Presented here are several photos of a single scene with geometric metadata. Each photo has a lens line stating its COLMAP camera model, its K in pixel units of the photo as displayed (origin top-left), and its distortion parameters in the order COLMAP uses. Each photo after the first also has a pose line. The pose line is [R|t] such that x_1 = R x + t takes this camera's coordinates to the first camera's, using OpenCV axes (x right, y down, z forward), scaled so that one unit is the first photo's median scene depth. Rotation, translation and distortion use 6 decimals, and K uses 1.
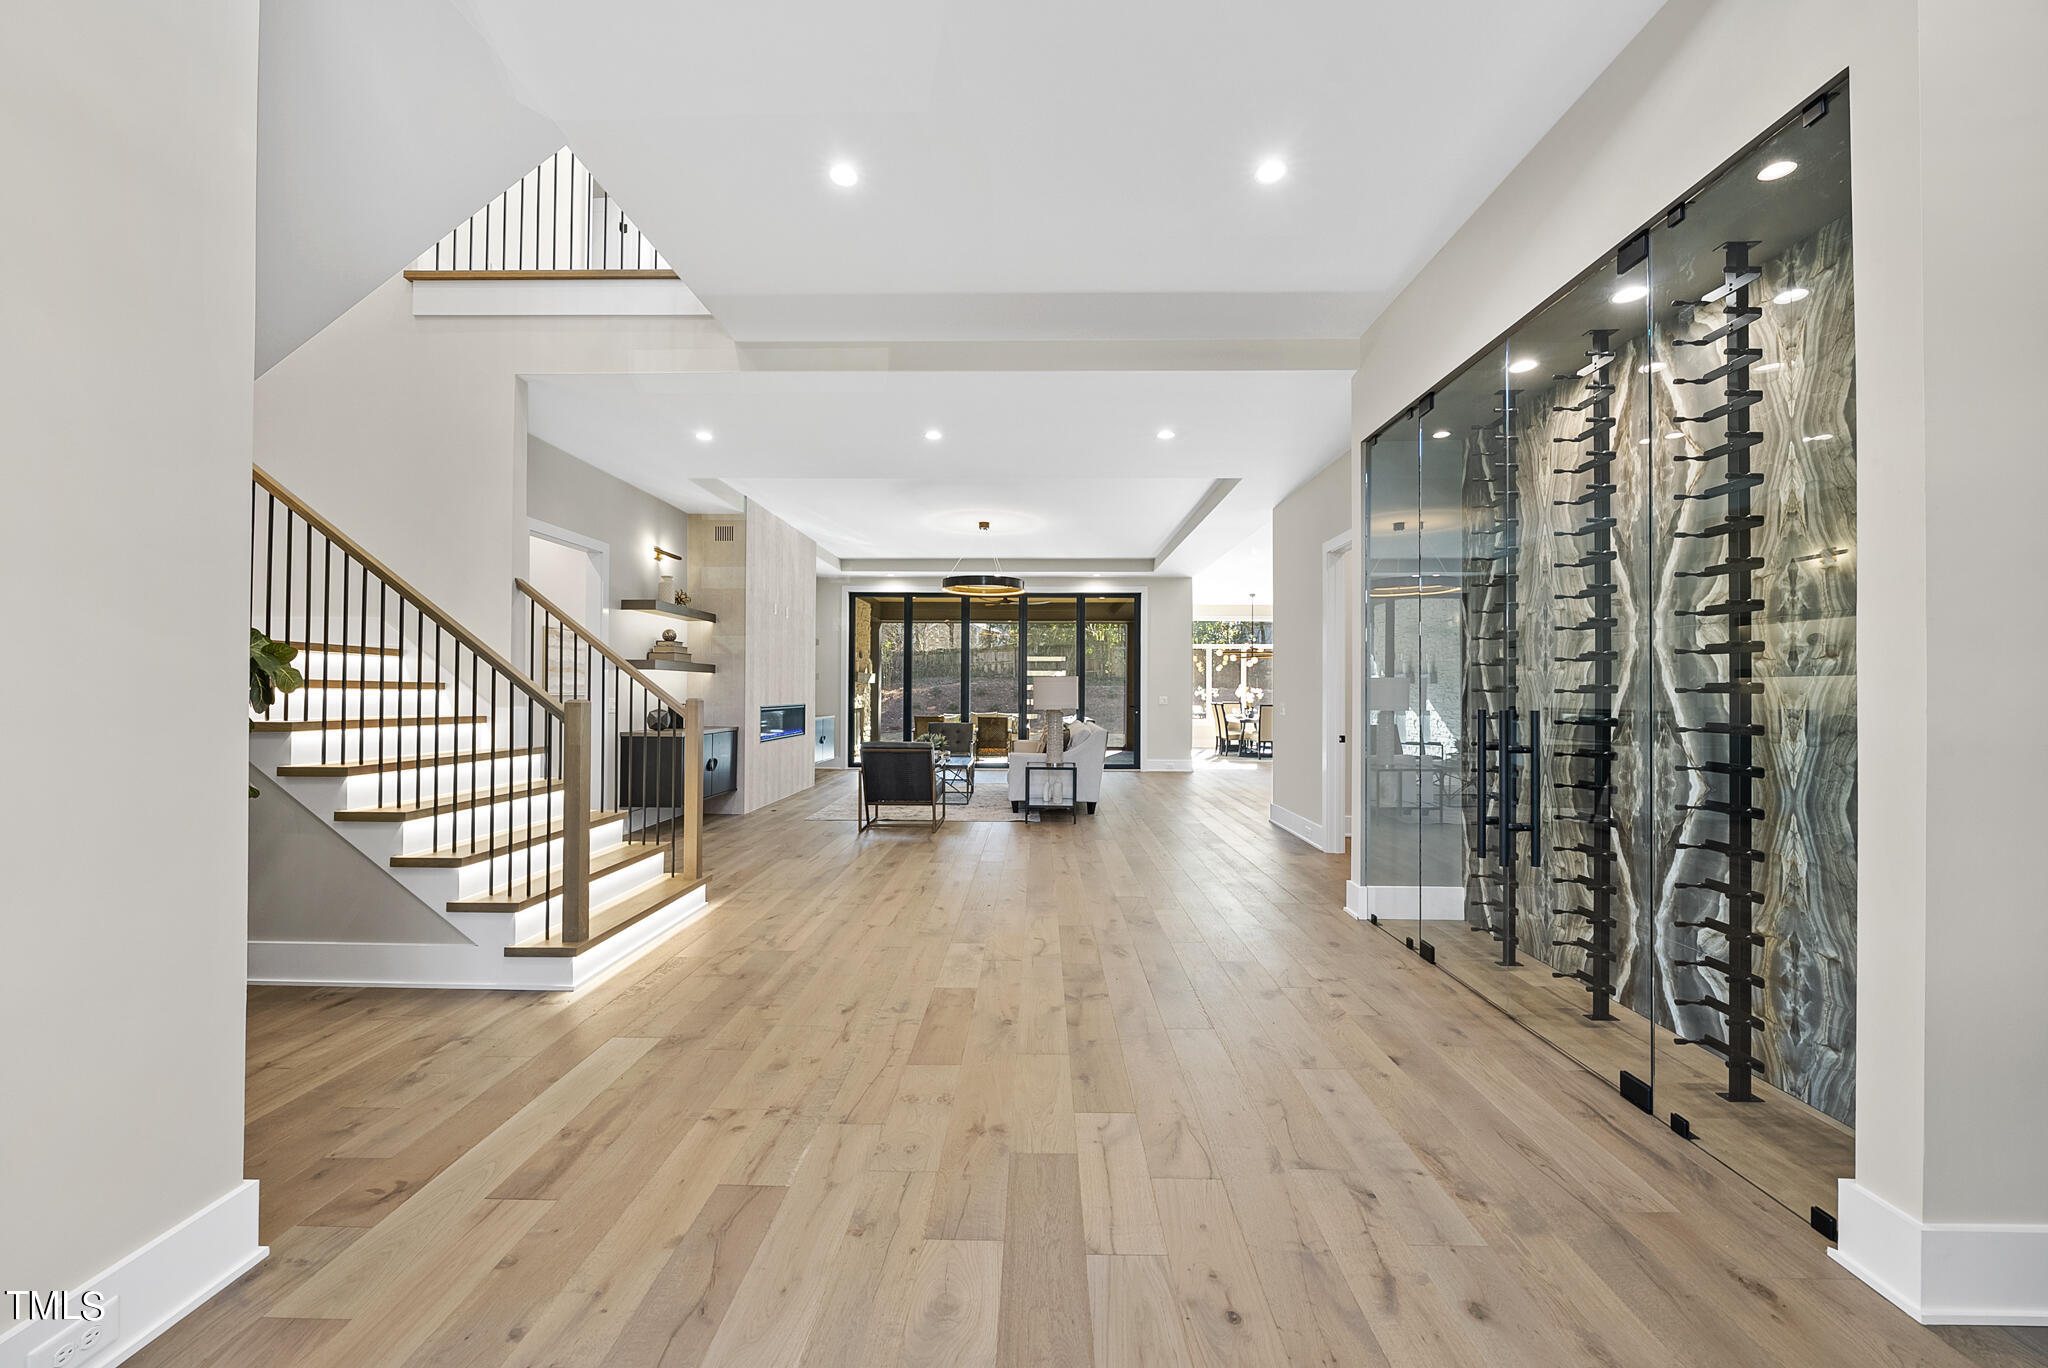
lens RADIAL K [[778.5, 0, 1024.0], [0, 778.5, 684.0], [0, 0, 1]] dist [-0.002665, -0.000047]
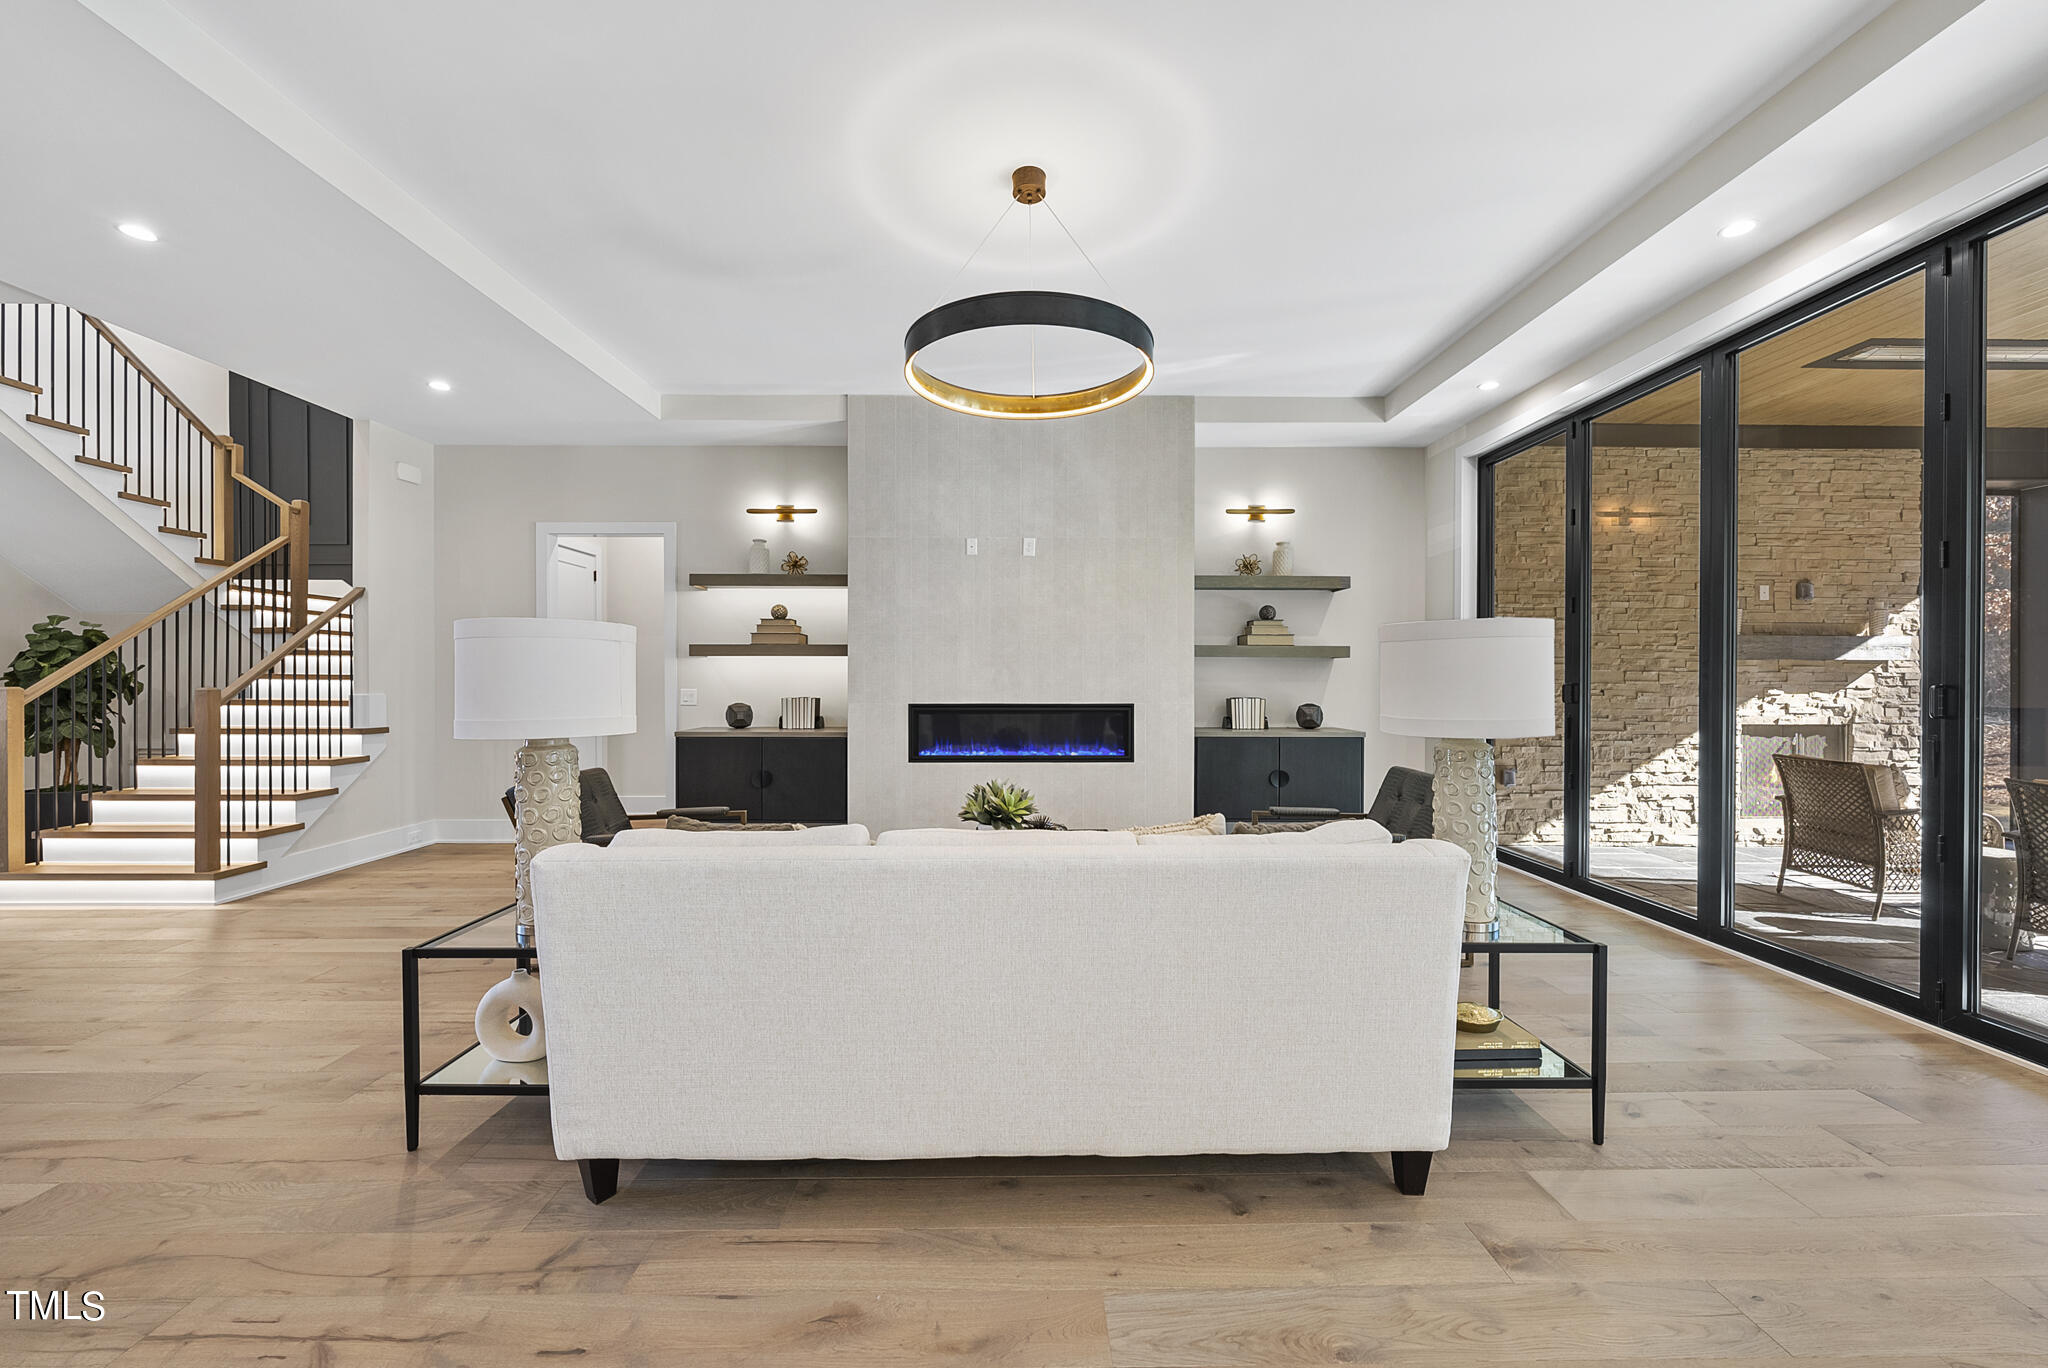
lens RADIAL K [[778.5, 0, 1024.0], [0, 778.5, 684.0], [0, 0, 1]] dist [-0.002665, -0.000047]
pose [[0.034096, 0.002776, -0.999415, 0.330508], [0.008368, 0.999960, 0.003063, 0.010548], [0.999384, -0.008468, 0.034071, 1.146186]]
